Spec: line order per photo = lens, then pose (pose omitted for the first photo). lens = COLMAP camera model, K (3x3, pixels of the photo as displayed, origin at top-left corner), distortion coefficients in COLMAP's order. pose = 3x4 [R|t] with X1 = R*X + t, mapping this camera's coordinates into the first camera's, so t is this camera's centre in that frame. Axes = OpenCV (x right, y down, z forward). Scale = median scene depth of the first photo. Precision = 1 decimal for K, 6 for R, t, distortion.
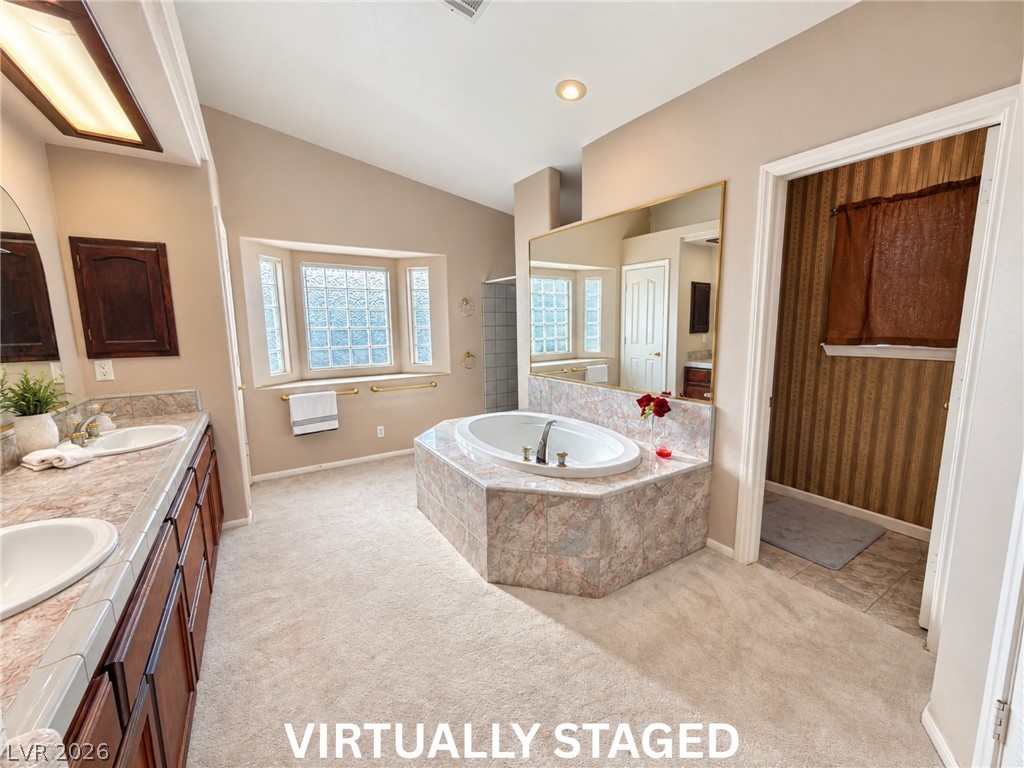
lens RADIAL K [[409.8, 0, 518.1], [0, 409.8, 383.0], [0, 0, 1]] dist [0.001985, 0.000099]
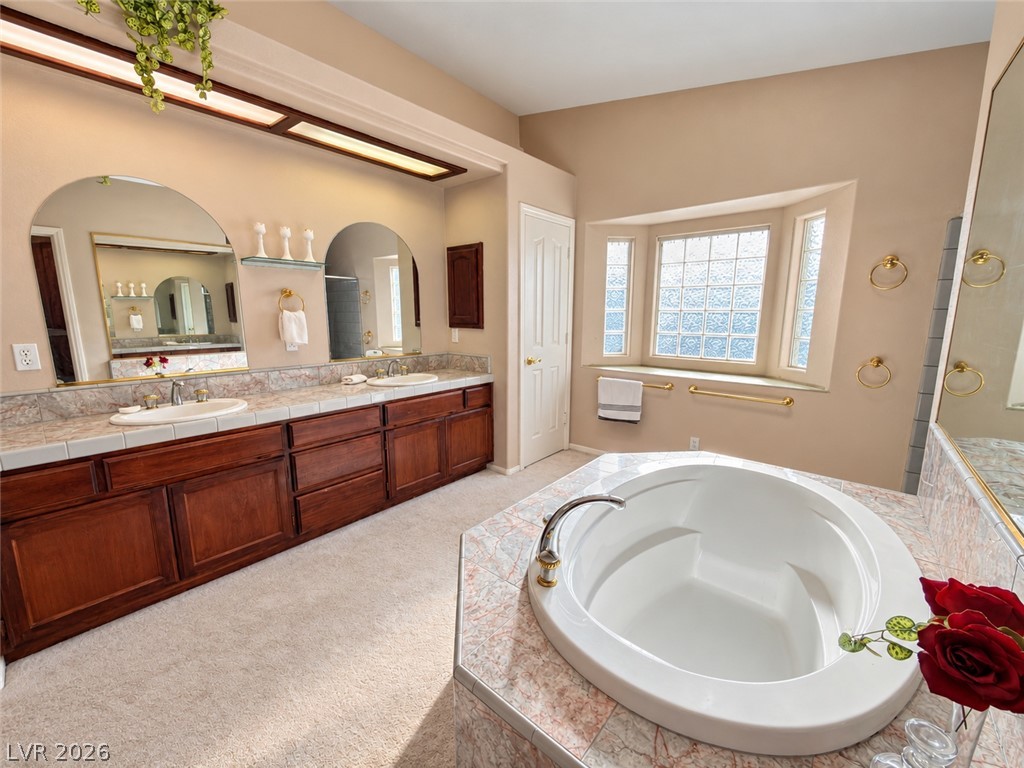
lens RADIAL K [[409.8, 0, 514.8], [0, 409.8, 384.0], [0, 0, 1]] dist [0.001985, 0.000099]
pose [[0.304227, 0.166796, -0.937883, 0.294242], [-0.134793, 0.982183, 0.130950, -0.049314], [0.943015, 0.086581, 0.321290, 0.440286]]
